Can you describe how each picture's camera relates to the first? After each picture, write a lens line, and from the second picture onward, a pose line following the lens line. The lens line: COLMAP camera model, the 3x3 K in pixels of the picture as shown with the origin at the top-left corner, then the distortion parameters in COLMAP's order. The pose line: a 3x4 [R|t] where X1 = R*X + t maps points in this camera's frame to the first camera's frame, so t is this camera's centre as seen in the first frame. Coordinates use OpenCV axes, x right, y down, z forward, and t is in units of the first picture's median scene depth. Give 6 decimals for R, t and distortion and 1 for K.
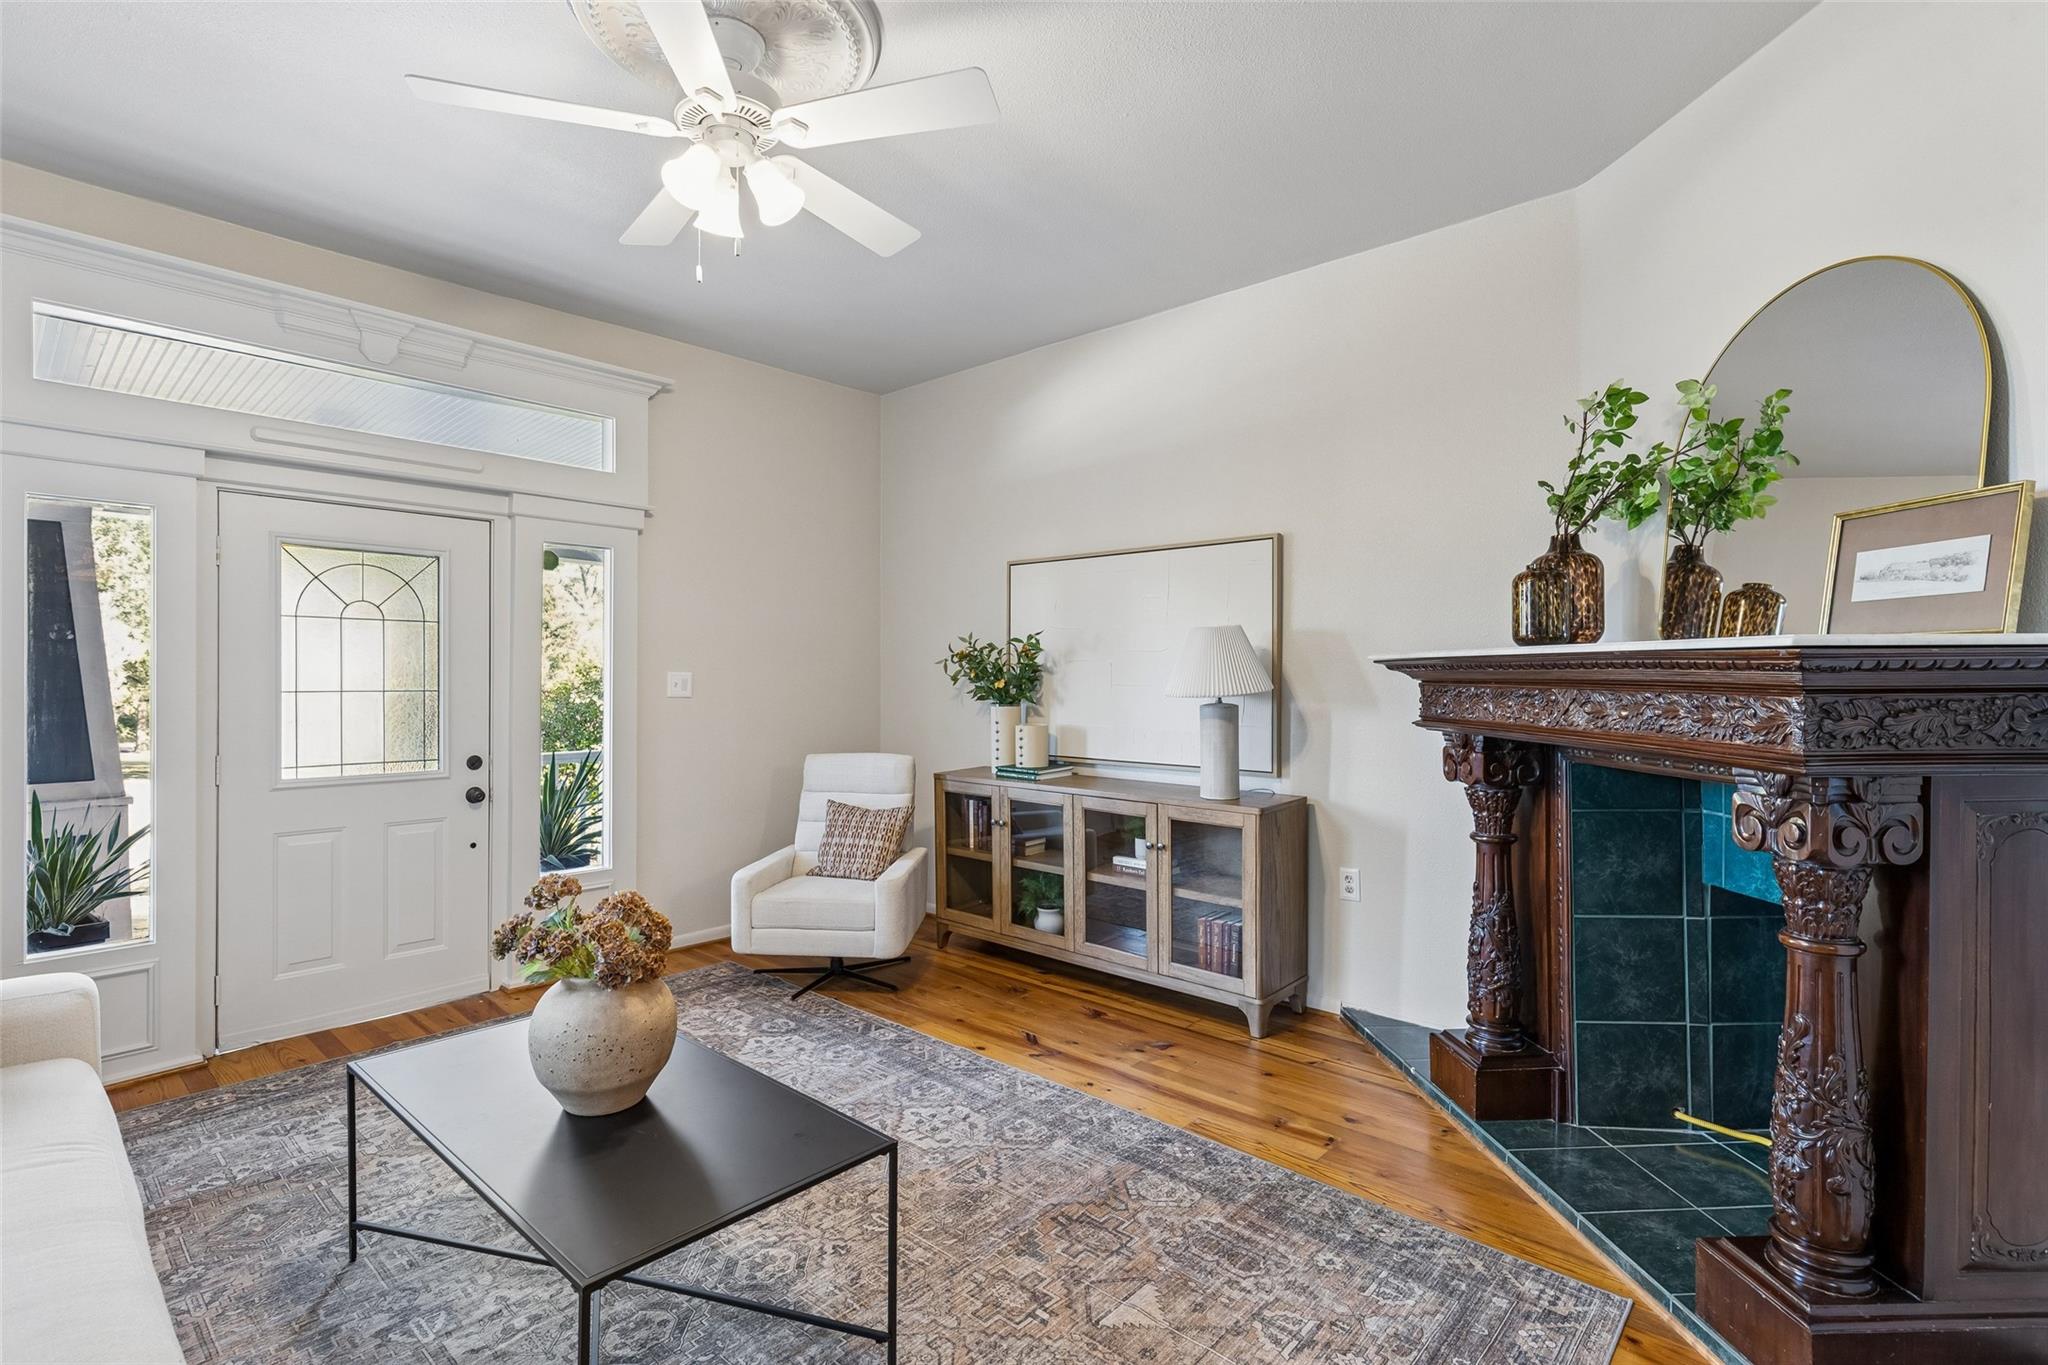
lens RADIAL K [[979.0, 0, 1024.0], [0, 979.0, 682.5], [0, 0, 1]] dist [-0.000941, -0.000148]
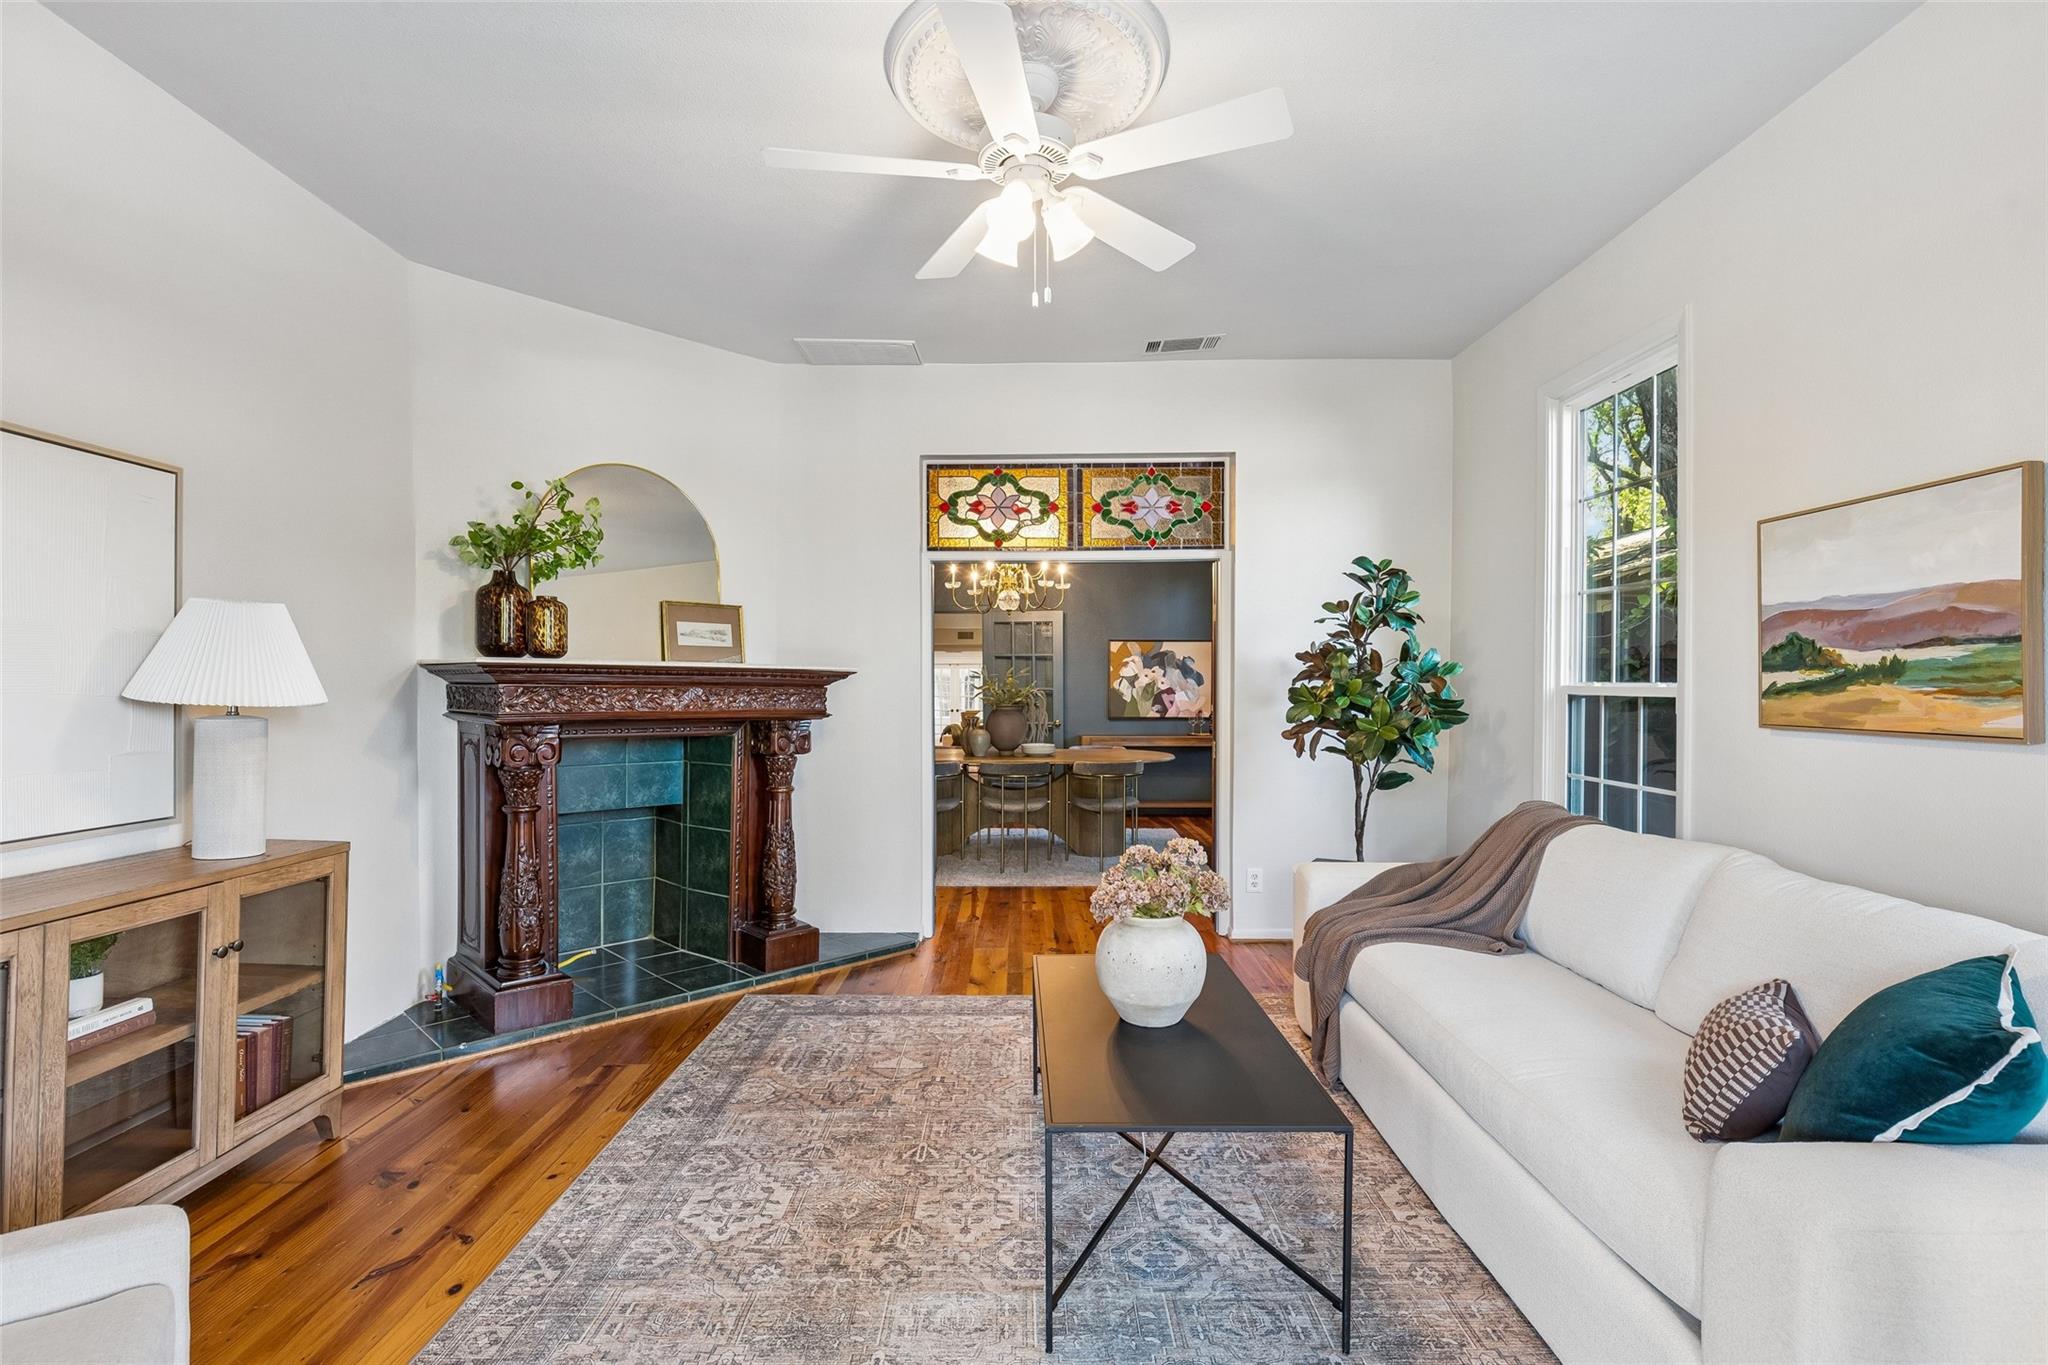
lens RADIAL K [[979.0, 0, 1024.0], [0, 979.0, 682.5], [0, 0, 1]] dist [-0.000941, -0.000148]
pose [[-0.681668, 0.004215, 0.731649, -1.053300], [0.003856, 0.999990, -0.002167, 0.004492], [-0.731651, 0.001344, -0.681678, 1.678584]]
